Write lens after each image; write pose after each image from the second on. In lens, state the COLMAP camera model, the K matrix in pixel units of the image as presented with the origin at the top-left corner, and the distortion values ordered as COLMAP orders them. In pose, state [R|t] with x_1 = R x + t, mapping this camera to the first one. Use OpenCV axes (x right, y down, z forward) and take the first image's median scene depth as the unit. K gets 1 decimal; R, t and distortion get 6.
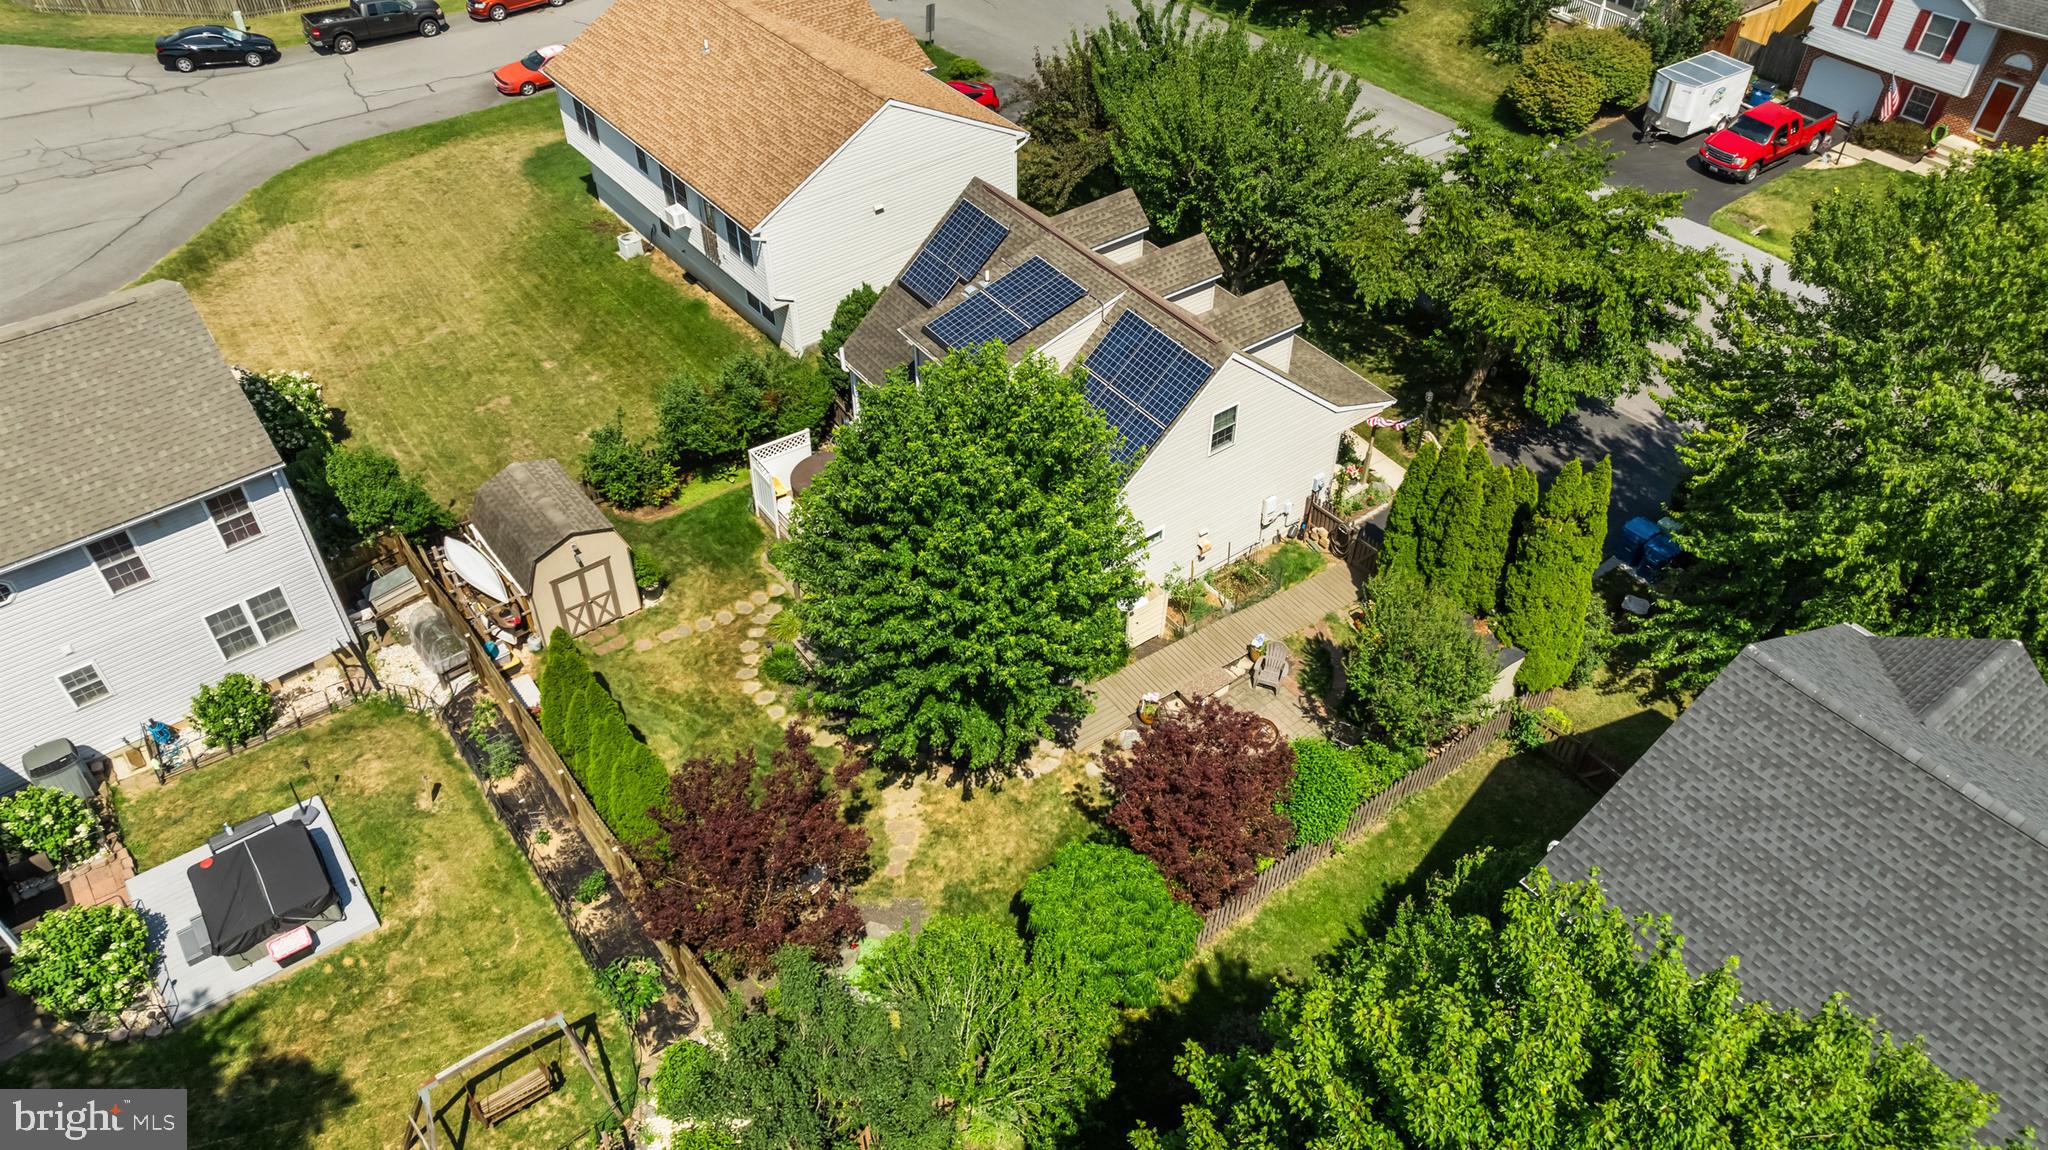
lens RADIAL K [[1416.2, 0, 1024.0], [0, 1416.2, 575.0], [0, 0, 1]] dist [-0.049226, -0.000116]
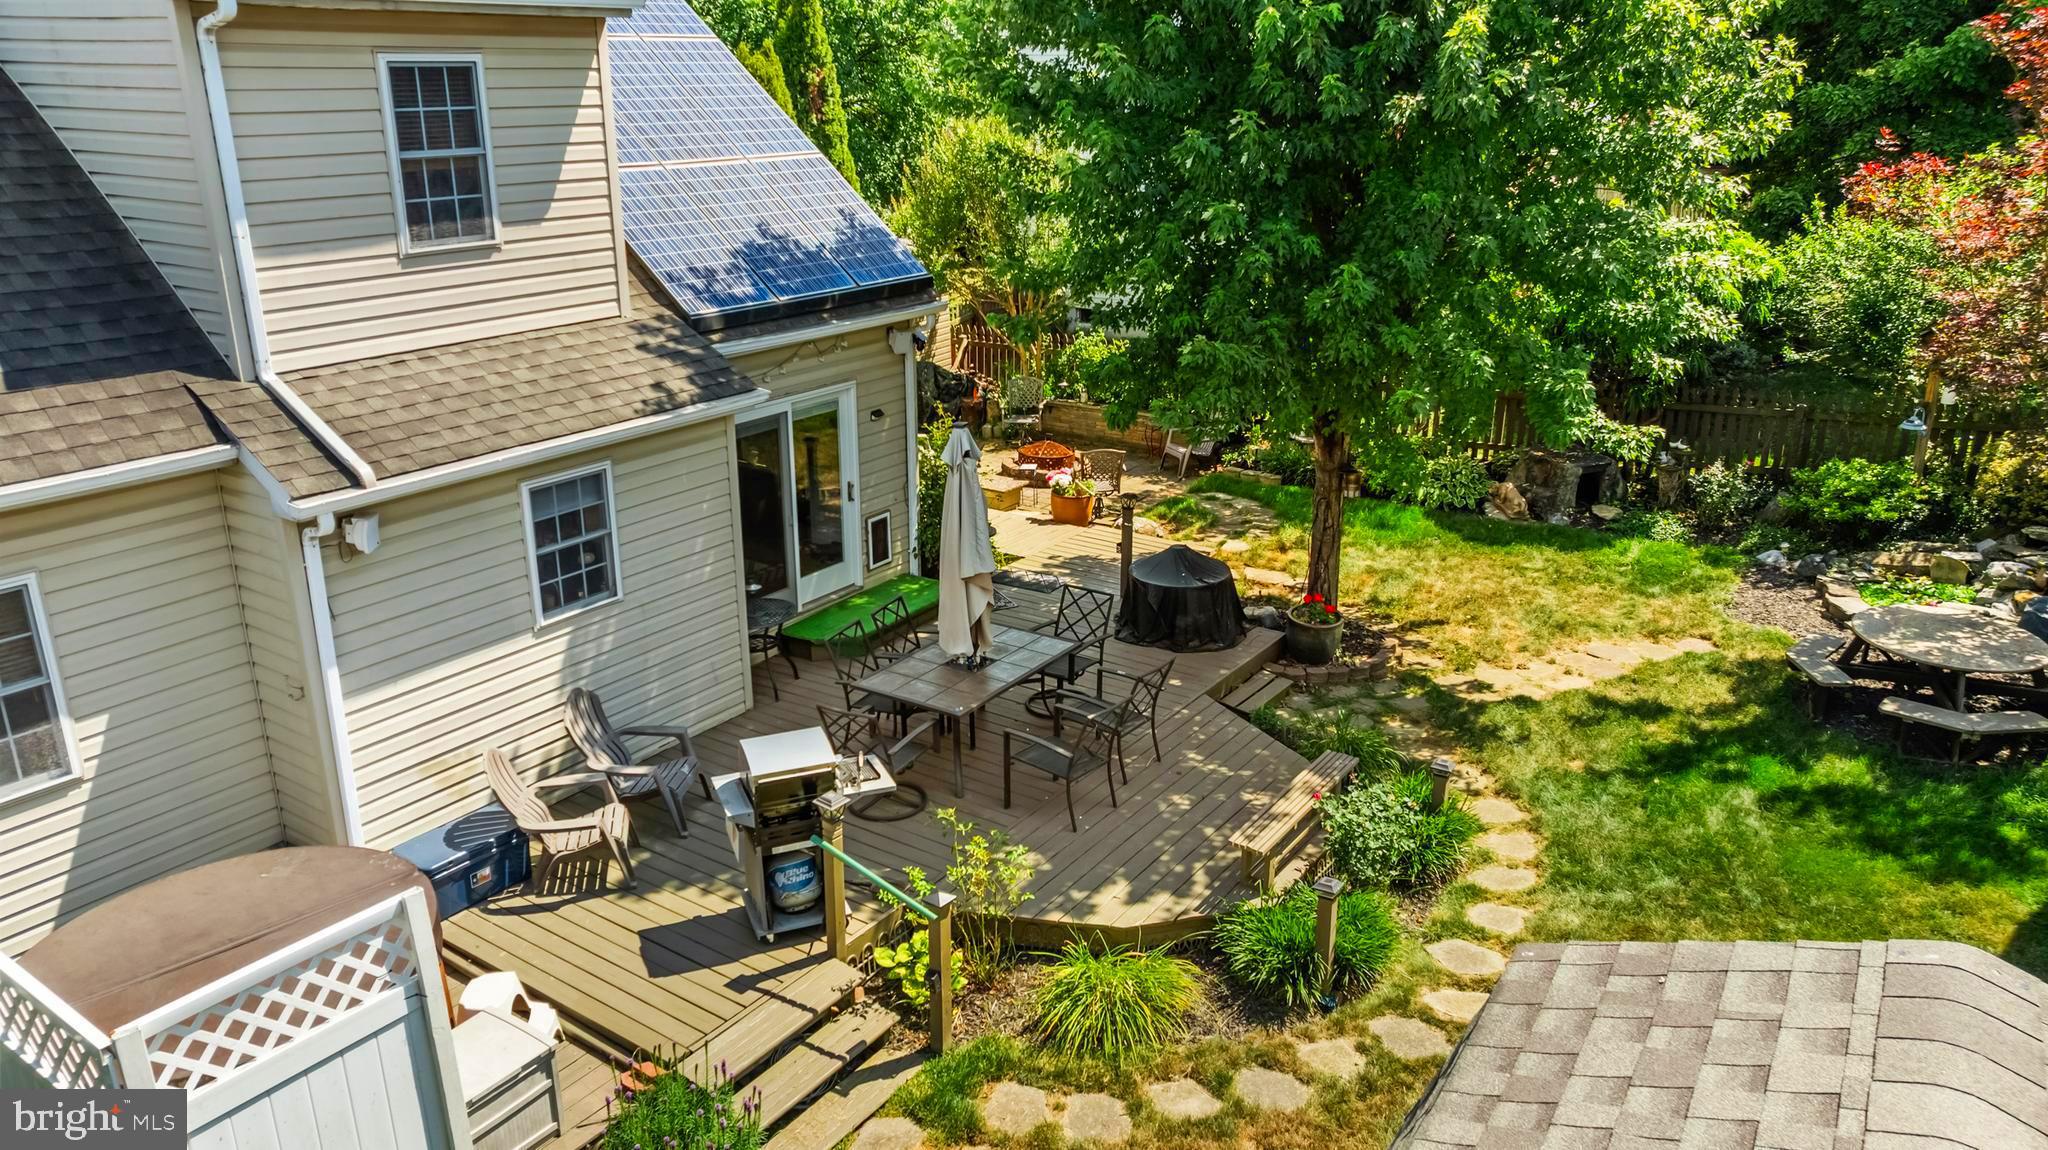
lens RADIAL K [[1416.2, 0, 1024.0], [0, 1416.2, 575.0], [0, 0, 1]] dist [-0.049226, -0.000116]
pose [[-0.326656, -0.307080, 0.893867, -0.390765], [0.641183, 0.622836, 0.448285, -0.137999], [-0.694391, 0.719568, -0.006559, 1.060332]]
